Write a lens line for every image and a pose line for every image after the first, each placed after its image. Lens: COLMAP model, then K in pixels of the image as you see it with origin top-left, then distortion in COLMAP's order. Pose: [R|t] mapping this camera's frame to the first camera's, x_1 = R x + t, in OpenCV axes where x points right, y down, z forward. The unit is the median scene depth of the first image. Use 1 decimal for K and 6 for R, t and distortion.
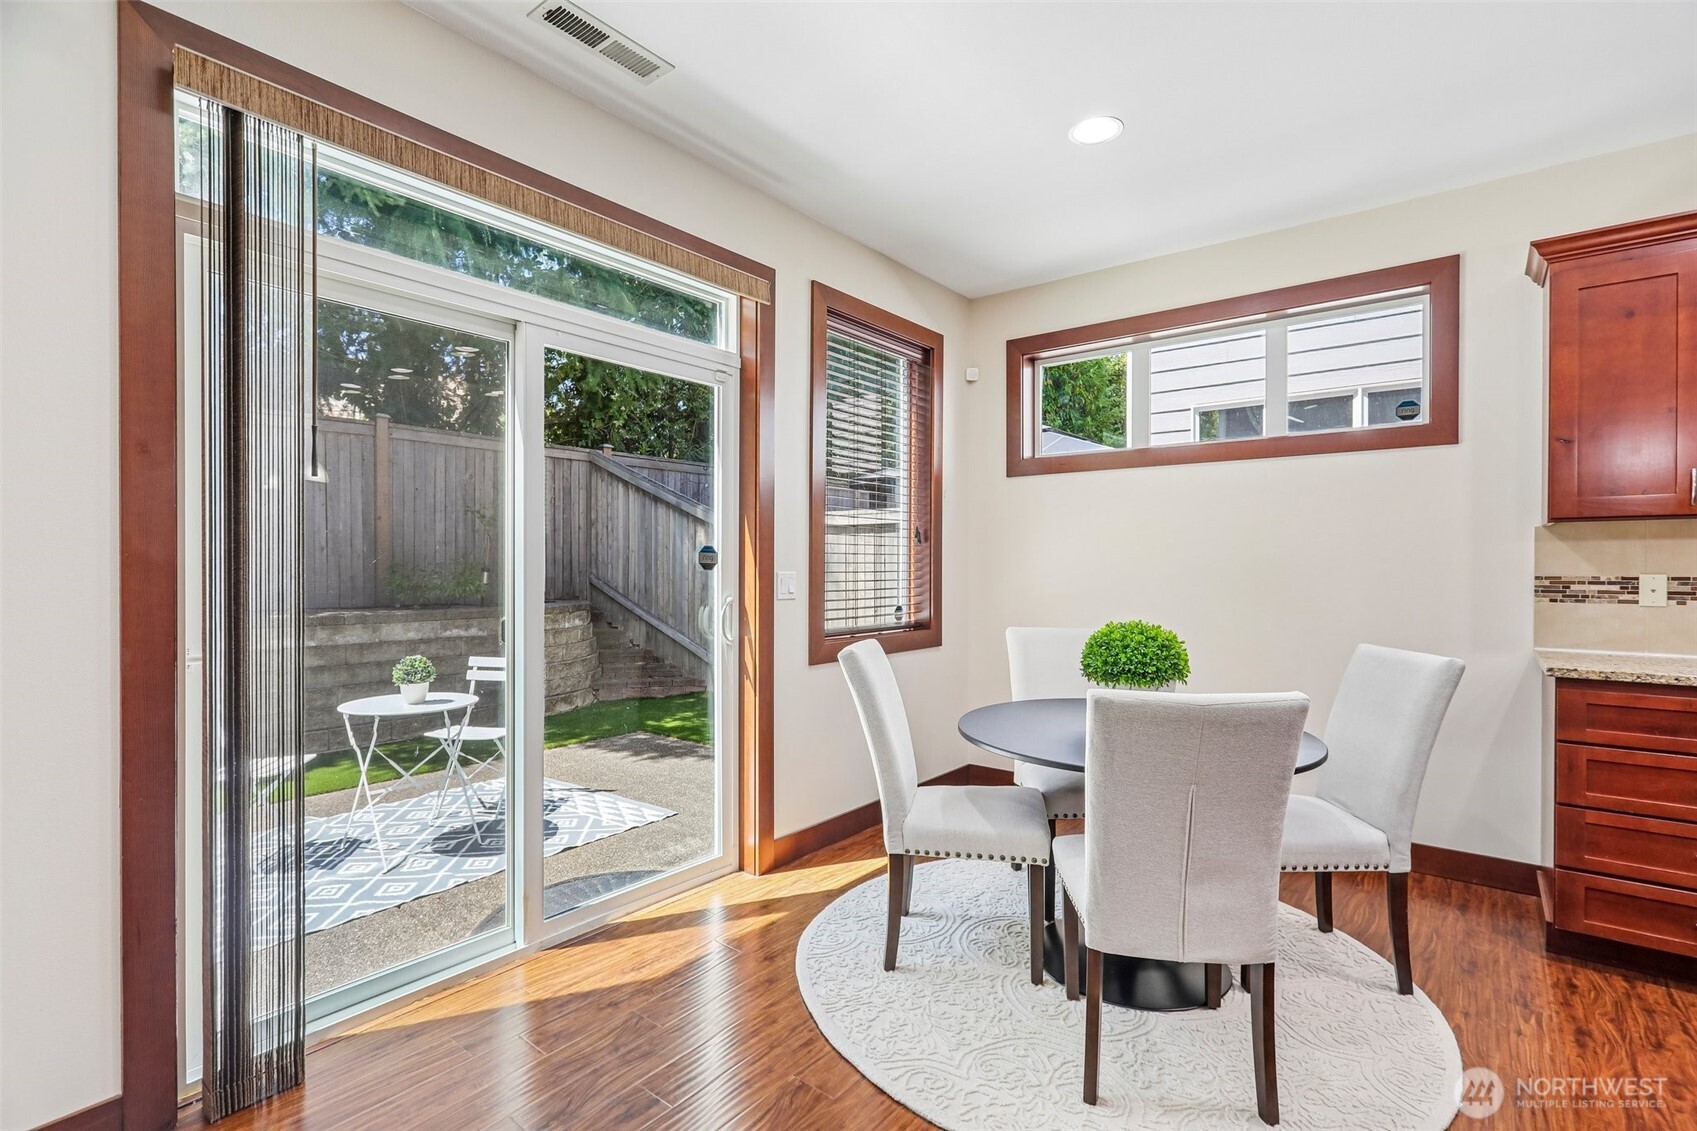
lens RADIAL K [[795.5, 0, 851.3], [0, 795.5, 570.1], [0, 0, 1]] dist [0.000447, 0.000129]
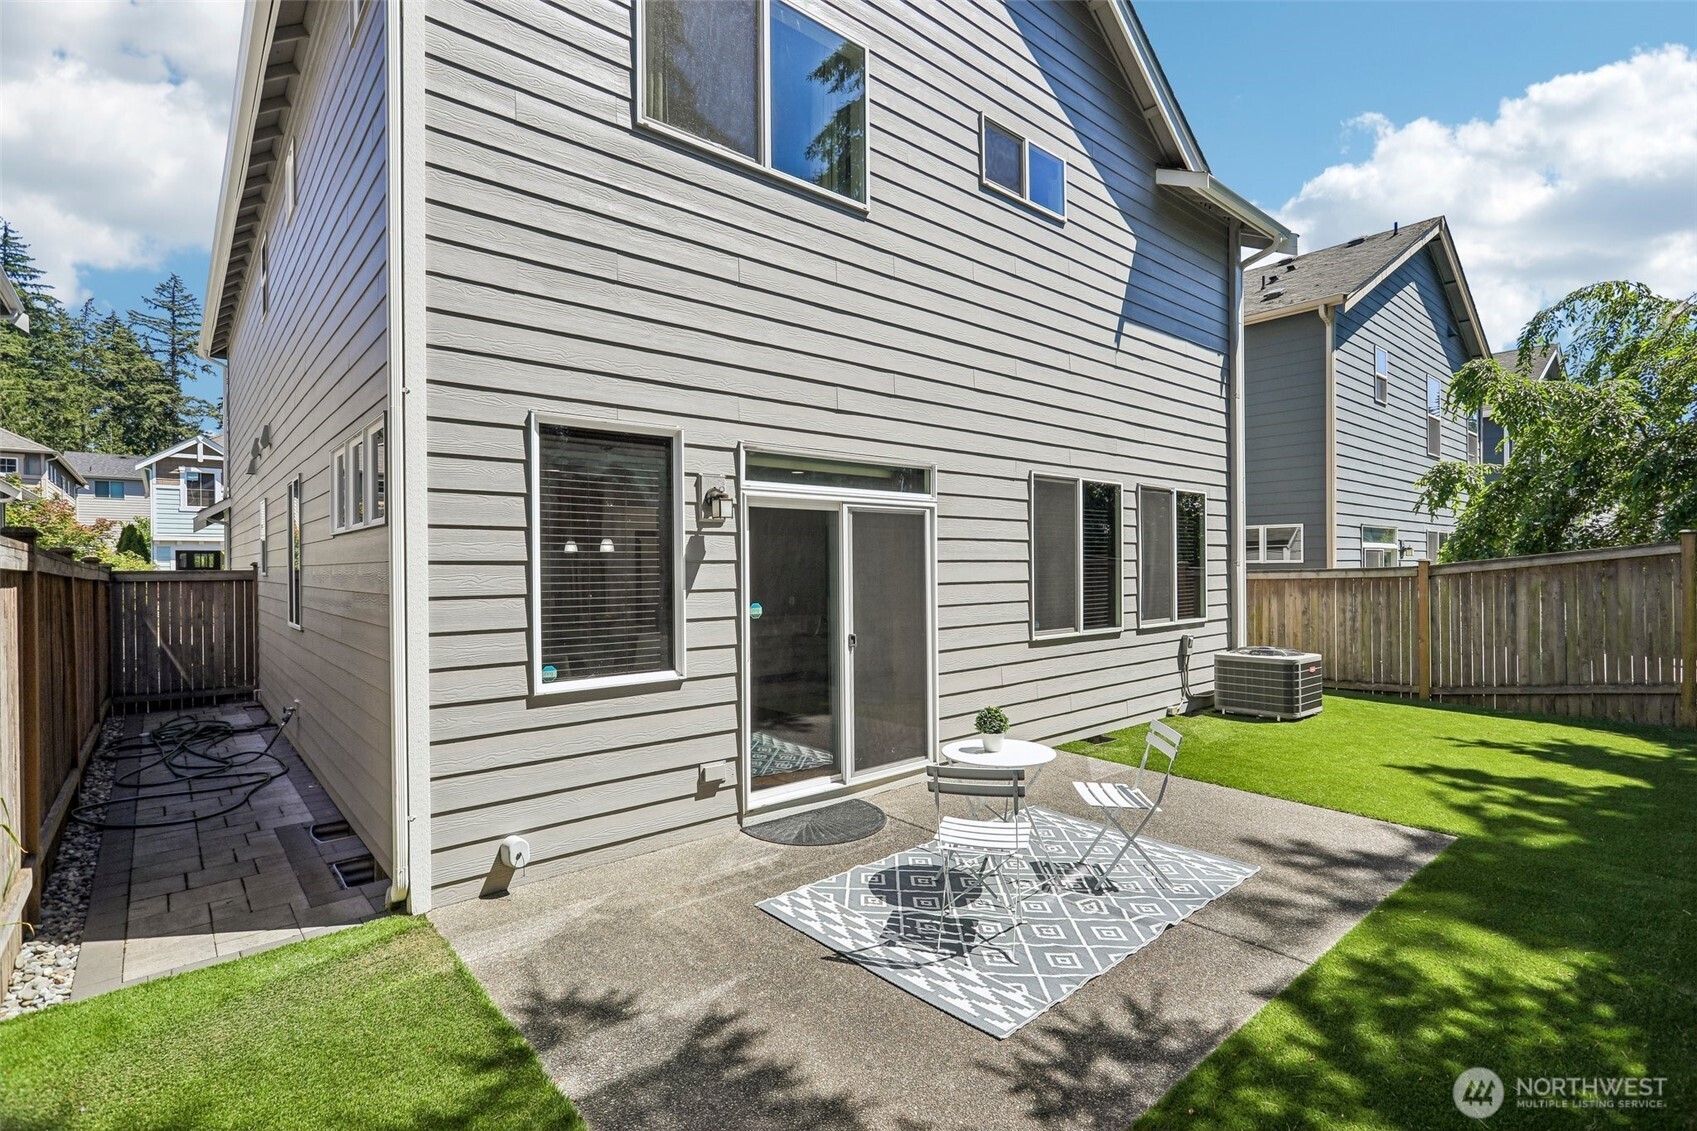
lens RADIAL K [[795.5, 0, 846.9], [0, 795.5, 561.4], [0, 0, 1]] dist [0.000447, 0.000129]
pose [[-0.981282, 0.001897, 0.192567, -0.318818], [0.003714, 0.999952, 0.009074, -0.062706], [-0.192541, 0.009619, -0.981242, 1.201457]]
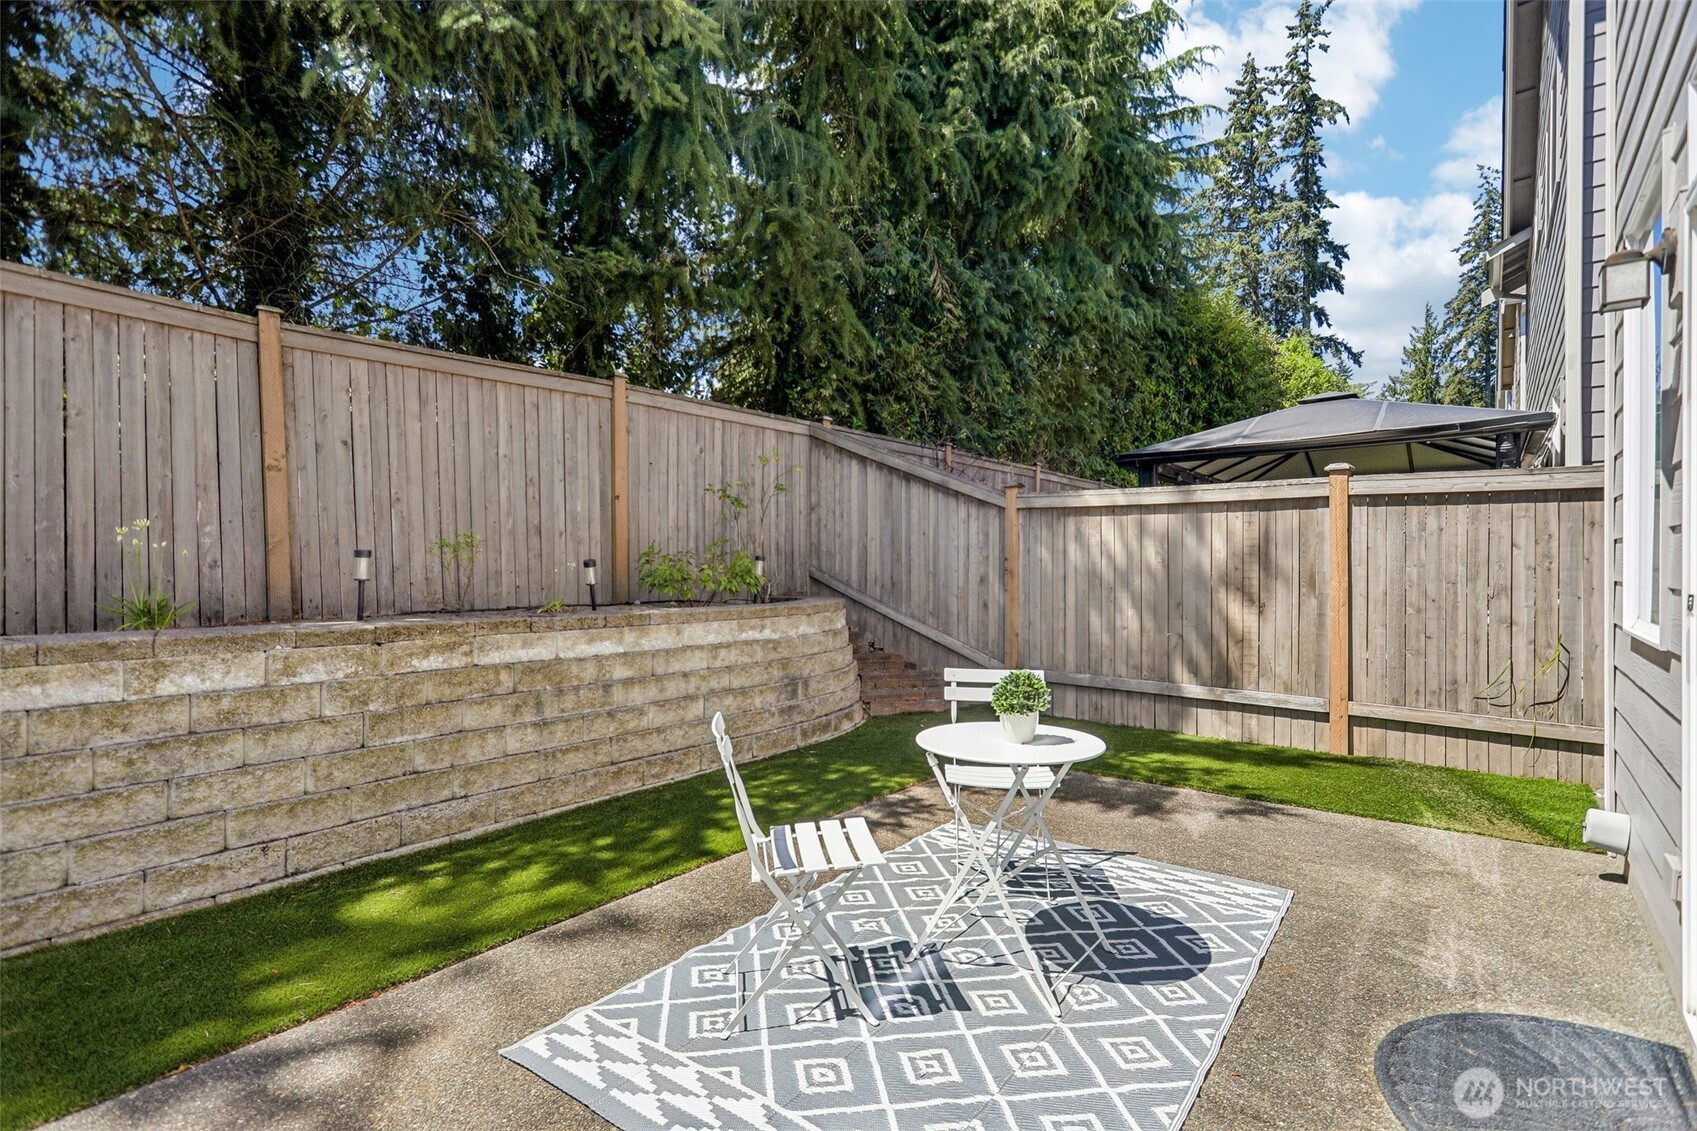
lens RADIAL K [[795.5, 0, 842.8], [0, 795.5, 563.8], [0, 0, 1]] dist [0.000447, 0.000129]
pose [[0.999942, -0.002812, -0.010399, -0.389516], [0.002734, 0.999968, -0.007475, 0.012579], [0.010419, 0.007447, 0.999918, 0.186490]]
